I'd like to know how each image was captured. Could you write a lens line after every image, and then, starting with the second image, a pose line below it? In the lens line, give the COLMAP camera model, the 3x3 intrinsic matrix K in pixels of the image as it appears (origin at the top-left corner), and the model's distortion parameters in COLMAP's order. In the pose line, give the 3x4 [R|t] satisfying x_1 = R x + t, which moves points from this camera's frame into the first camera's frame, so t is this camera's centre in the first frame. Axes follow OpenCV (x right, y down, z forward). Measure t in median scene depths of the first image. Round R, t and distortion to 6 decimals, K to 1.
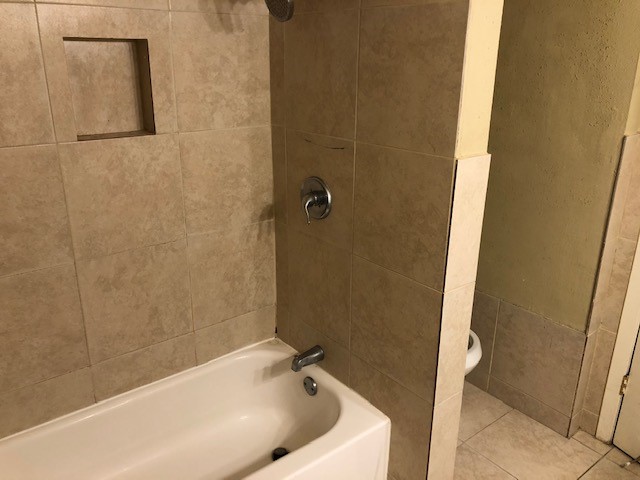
lens RADIAL K [[516.1, 0, 319.8], [0, 516.1, 226.4], [0, 0, 1]] dist [0.010082, 0.000251]
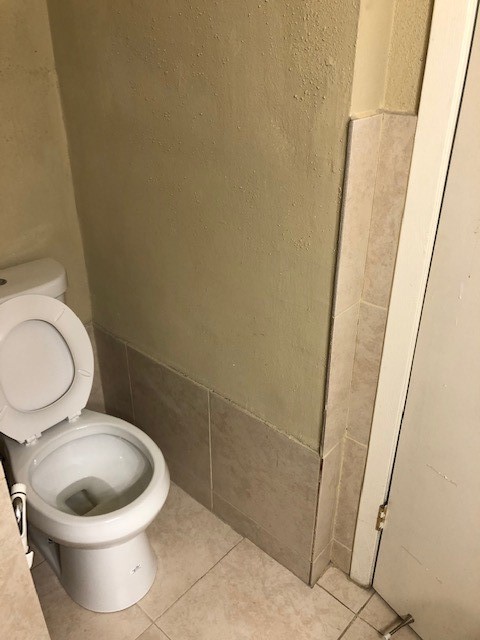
lens RADIAL K [[527.3, 0, 239.0], [0, 527.3, 305.4], [0, 0, 1]] dist [0.014366, -0.009109]
pose [[0.985639, -0.086352, 0.145118, 0.323850], [0.062155, 0.984551, 0.163698, -0.072052], [-0.157011, -0.152327, 0.975779, 0.404708]]
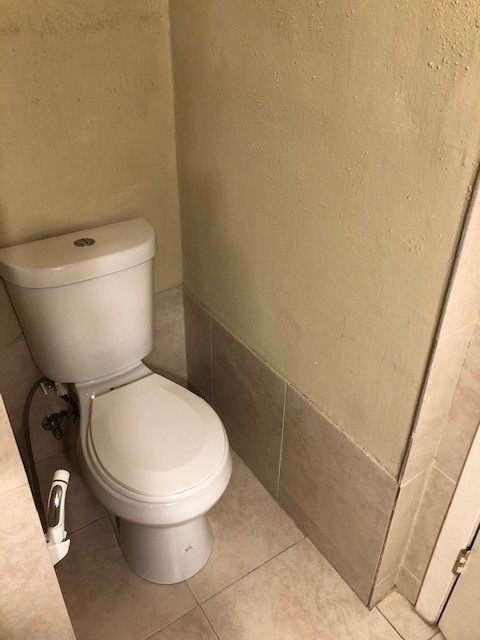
lens RADIAL K [[527.3, 0, 239.0], [0, 527.3, 305.4], [0, 0, 1]] dist [0.014366, -0.009109]
pose [[0.997410, 0.042924, -0.057716, 0.350921], [-0.027618, 0.969455, 0.243711, -0.096159], [0.066414, -0.241485, 0.968129, 0.470396]]
